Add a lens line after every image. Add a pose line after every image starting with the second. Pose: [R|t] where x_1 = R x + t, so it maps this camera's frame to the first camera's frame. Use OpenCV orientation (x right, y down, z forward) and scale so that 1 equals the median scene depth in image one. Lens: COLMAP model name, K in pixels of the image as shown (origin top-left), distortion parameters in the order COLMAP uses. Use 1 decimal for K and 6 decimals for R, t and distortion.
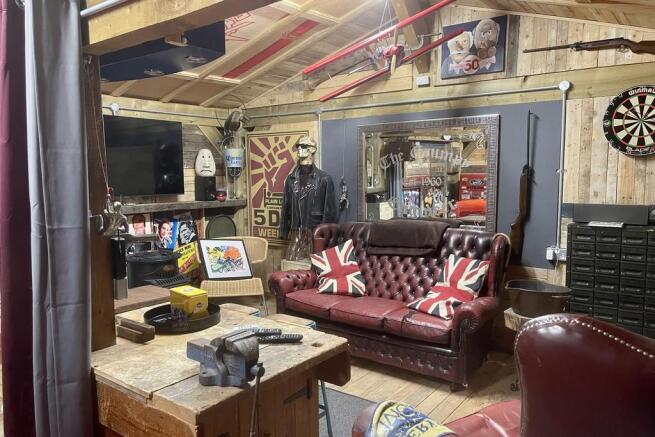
lens RADIAL K [[499.6, 0, 325.3], [0, 499.6, 221.5], [0, 0, 1]] dist [0.029065, -0.030297]
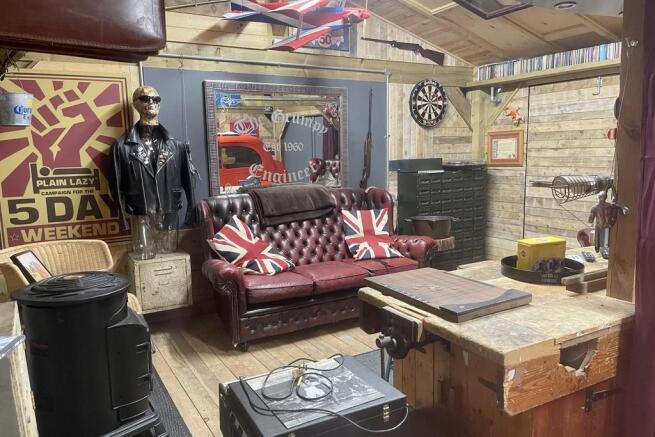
lens RADIAL K [[499.6, 0, 326.0], [0, 499.6, 215.2], [0, 0, 1]] dist [0.029065, -0.030297]
pose [[0.383792, -0.120382, 0.915539, -0.688028], [0.109438, 0.990408, 0.084350, -0.019305], [-0.916912, 0.067821, 0.393285, 0.532078]]
